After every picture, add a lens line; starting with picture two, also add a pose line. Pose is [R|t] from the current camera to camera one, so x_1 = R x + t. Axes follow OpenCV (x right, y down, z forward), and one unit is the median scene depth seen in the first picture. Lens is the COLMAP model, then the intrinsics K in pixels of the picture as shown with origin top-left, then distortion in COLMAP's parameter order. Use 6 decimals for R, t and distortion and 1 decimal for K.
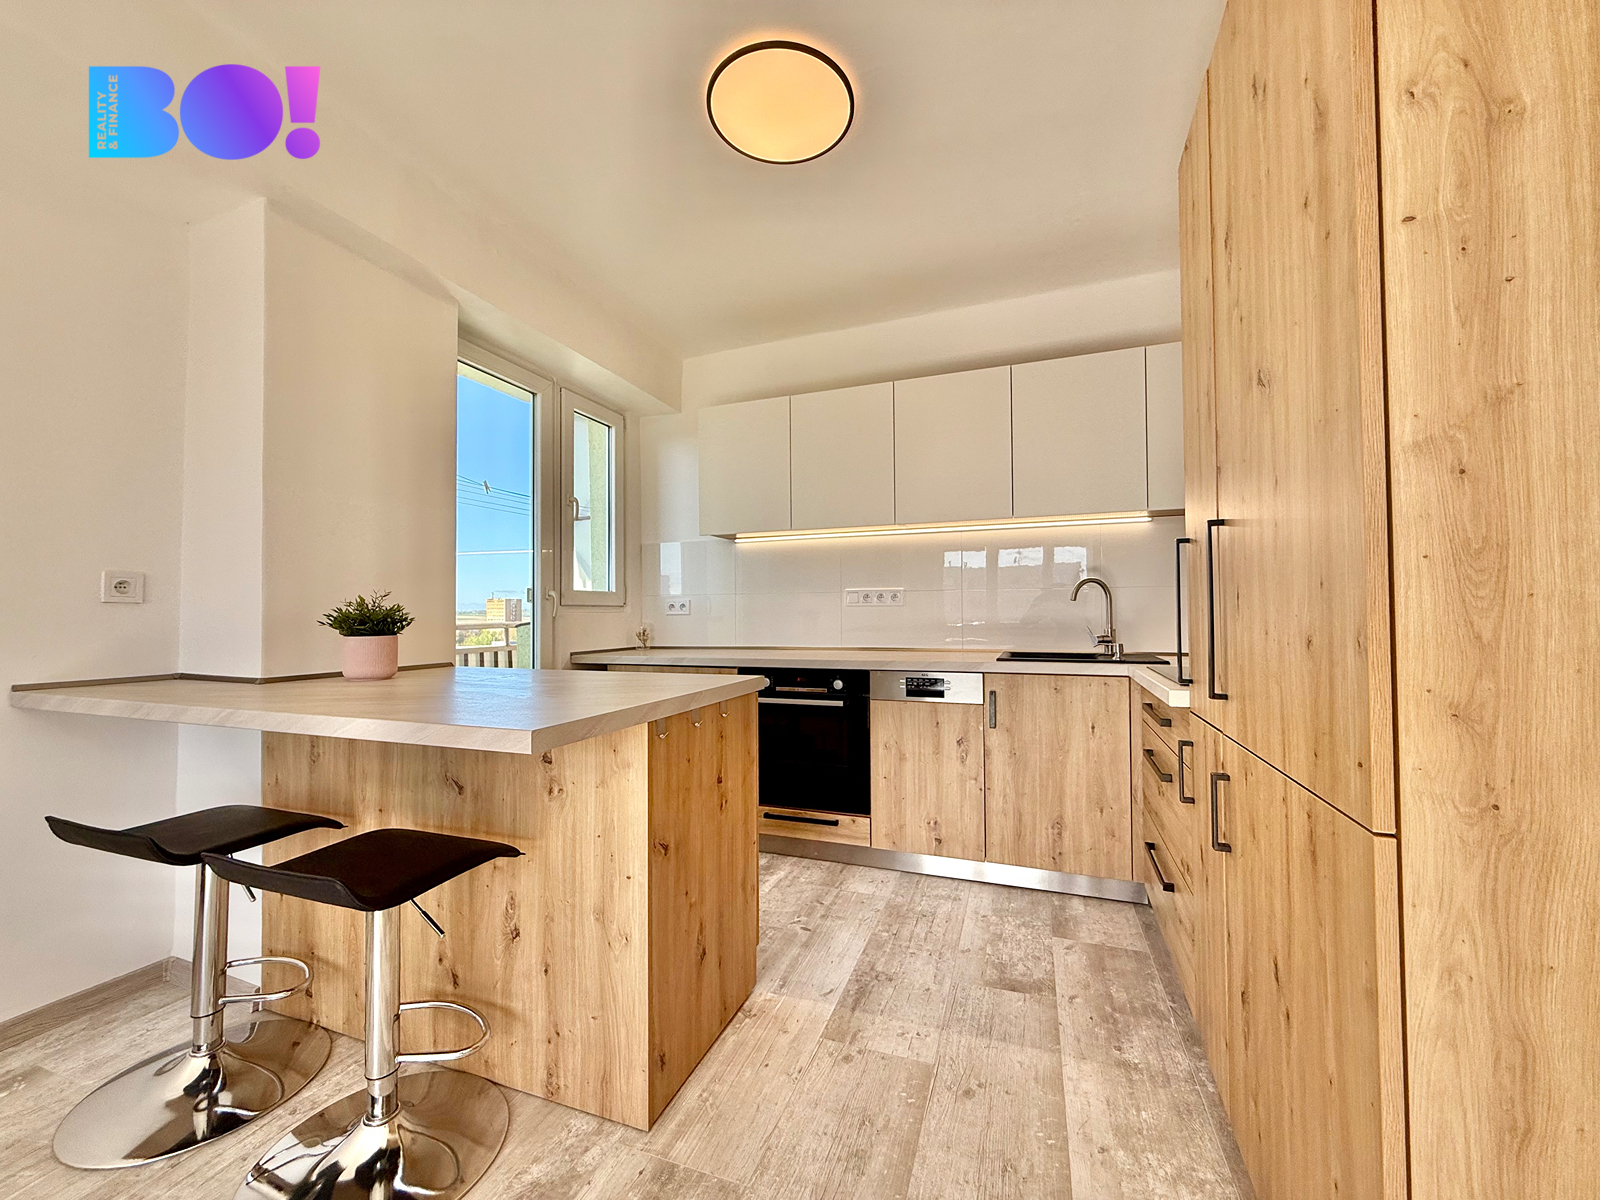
lens RADIAL K [[636.6, 0, 803.0], [0, 636.6, 598.5], [0, 0, 1]] dist [-0.001605, -0.000233]
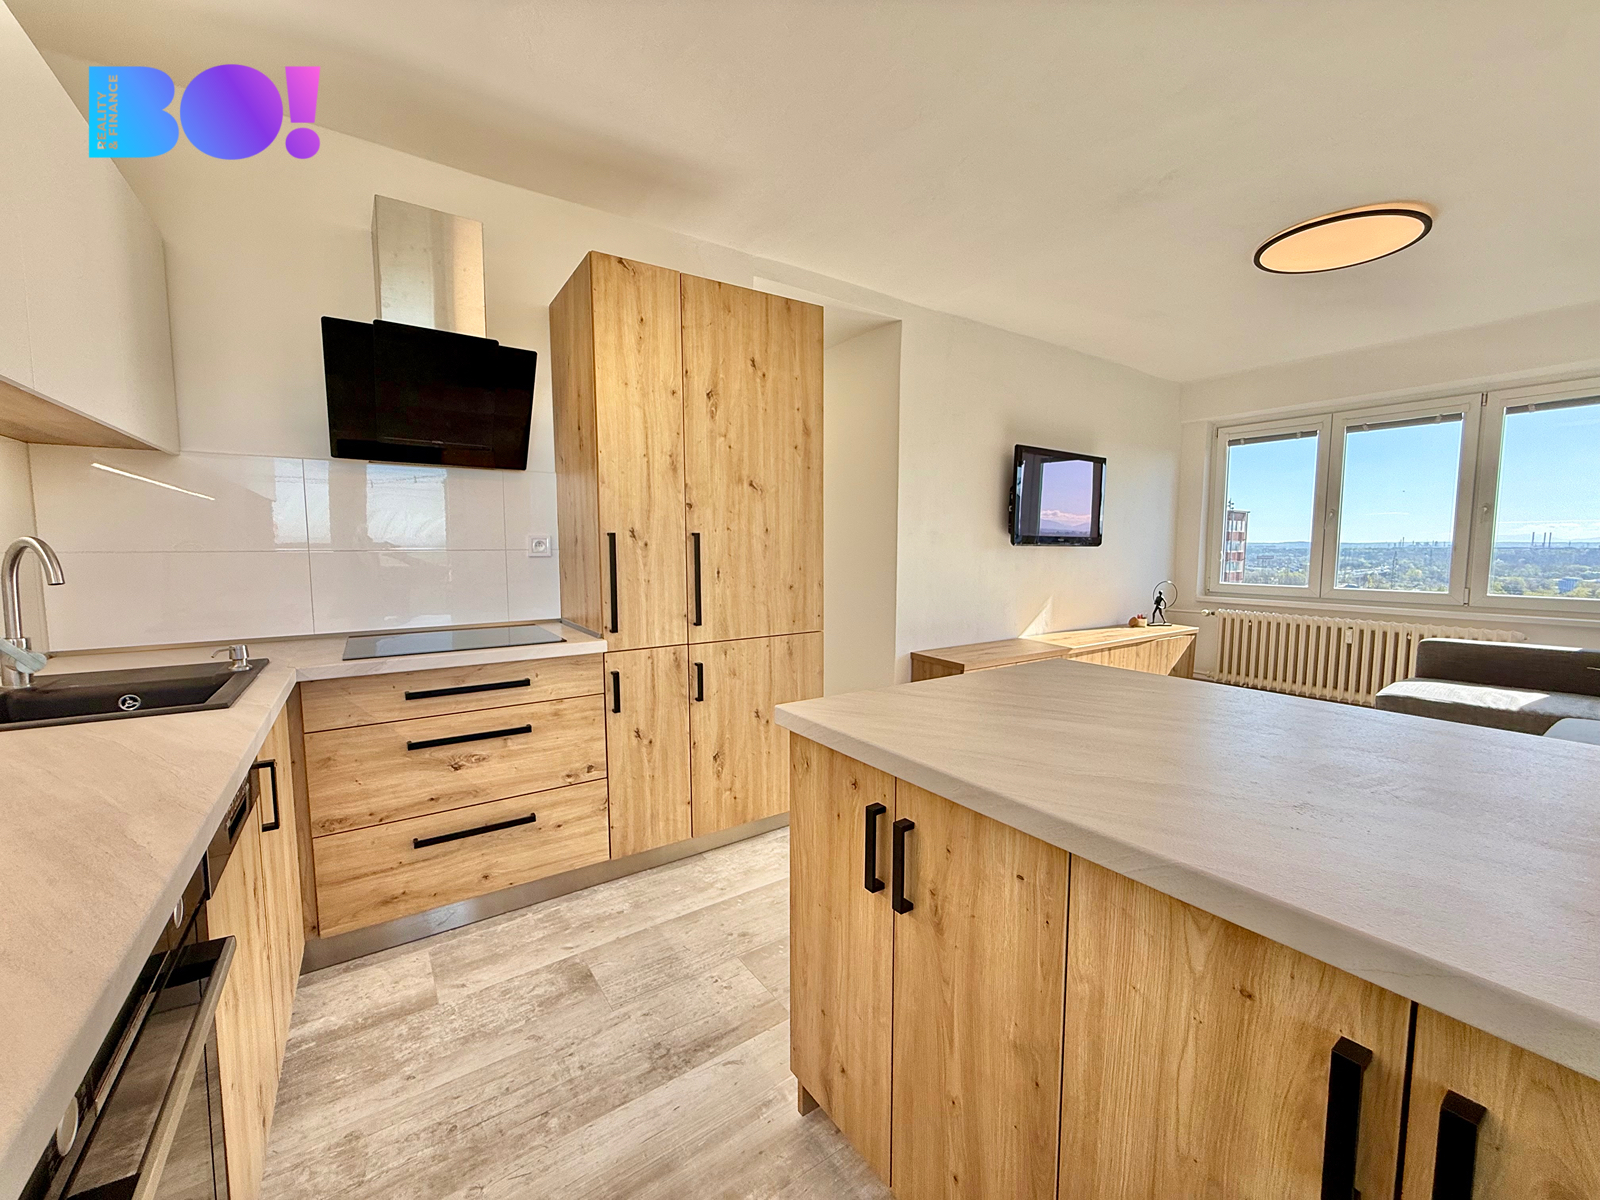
lens RADIAL K [[636.6, 0, 811.2], [0, 636.6, 606.3], [0, 0, 1]] dist [-0.001605, -0.000233]
pose [[-0.823380, -0.050036, 0.565281, -0.444765], [-0.011635, 0.997385, 0.071336, -0.024833], [-0.567371, 0.052159, -0.821808, 1.476571]]
